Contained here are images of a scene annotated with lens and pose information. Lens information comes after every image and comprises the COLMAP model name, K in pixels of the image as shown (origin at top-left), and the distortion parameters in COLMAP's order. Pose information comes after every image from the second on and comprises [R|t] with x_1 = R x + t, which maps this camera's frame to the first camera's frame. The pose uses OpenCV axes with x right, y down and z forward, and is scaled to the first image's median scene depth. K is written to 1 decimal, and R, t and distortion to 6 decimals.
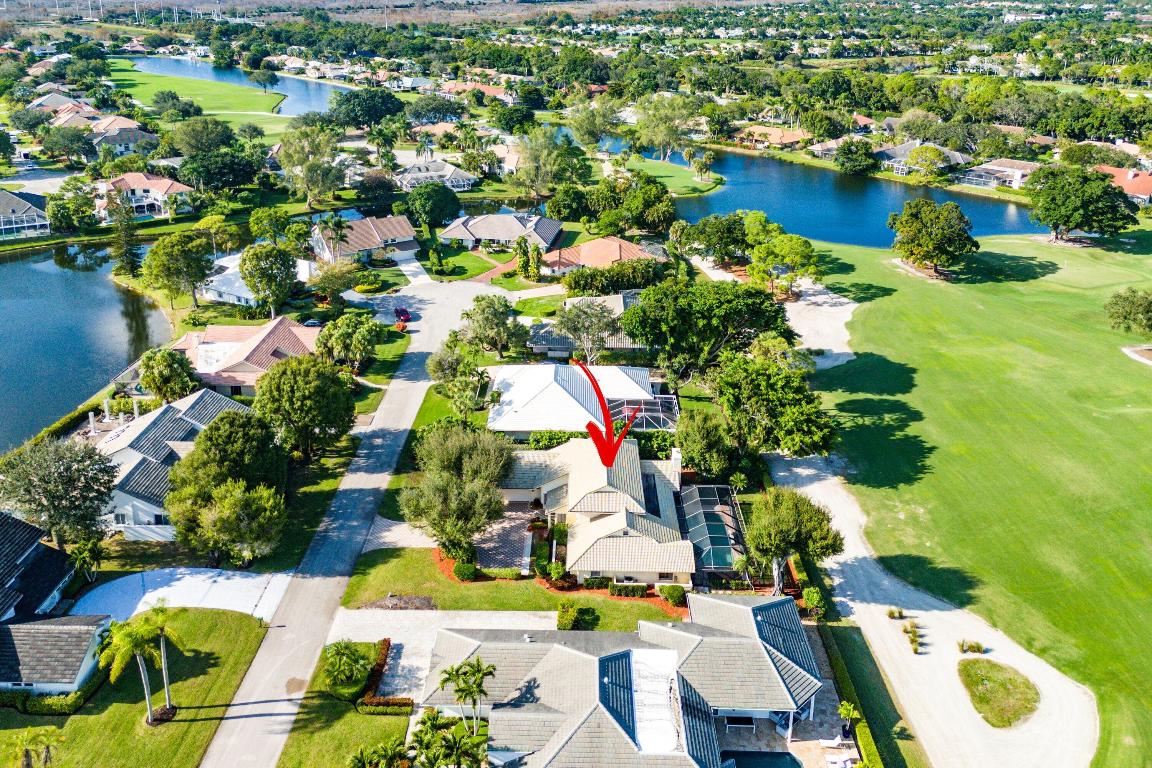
lens RADIAL K [[837.9, 0, 595.3], [0, 837.9, 383.3], [0, 0, 1]] dist [0.003679, 0.003894]
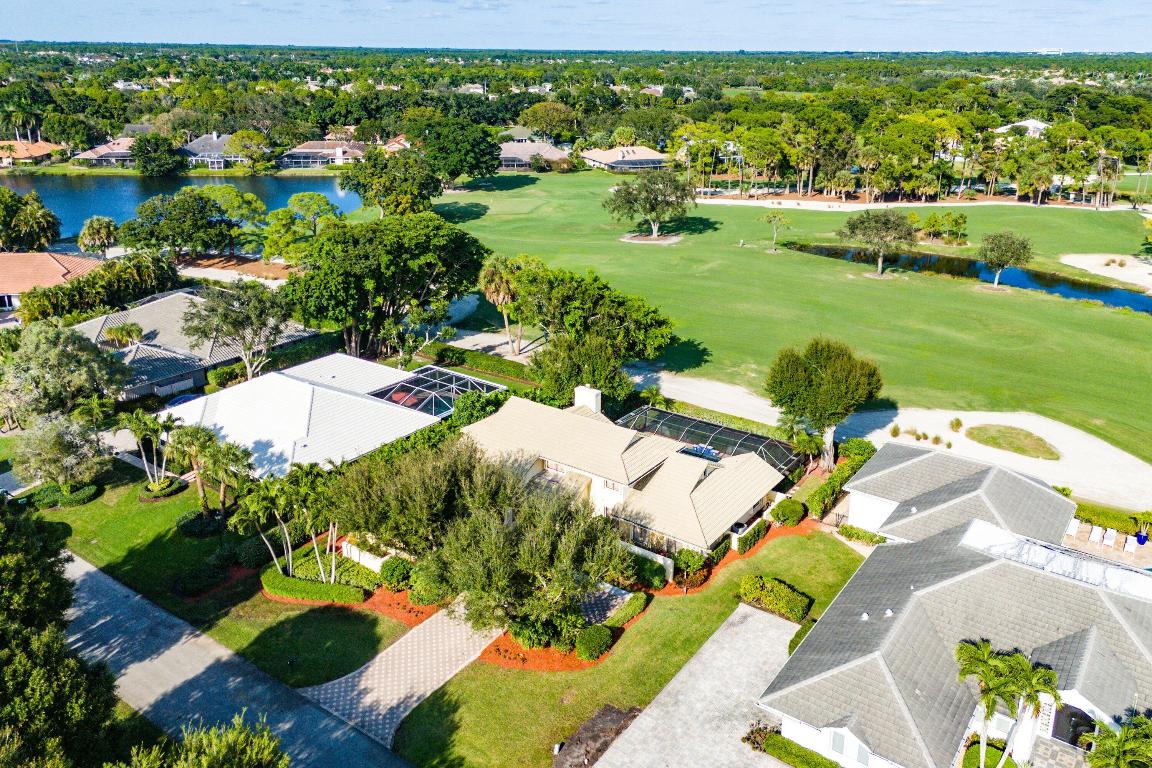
lens RADIAL K [[837.9, 0, 595.3], [0, 837.9, 383.3], [0, 0, 1]] dist [0.003679, 0.003894]
pose [[0.573825, -0.302301, 0.761144, -0.506862], [0.338306, 0.933877, 0.115856, -0.007504], [-0.745838, 0.191019, 0.638152, 0.557659]]
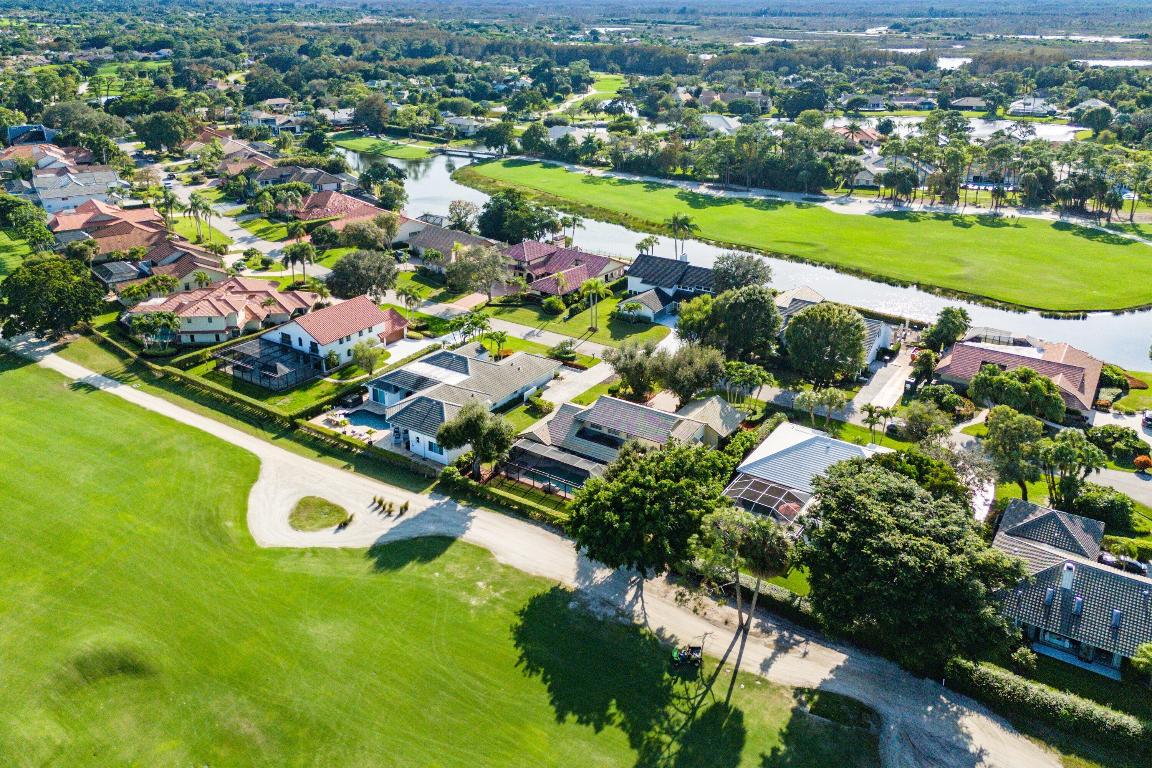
lens RADIAL K [[837.9, 0, 595.3], [0, 837.9, 383.3], [0, 0, 1]] dist [0.003679, 0.003894]
pose [[-0.528050, 0.346276, -0.775407, 1.017357], [-0.355297, 0.739246, 0.572084, -0.638328], [0.771315, 0.577589, -0.267328, 1.304536]]
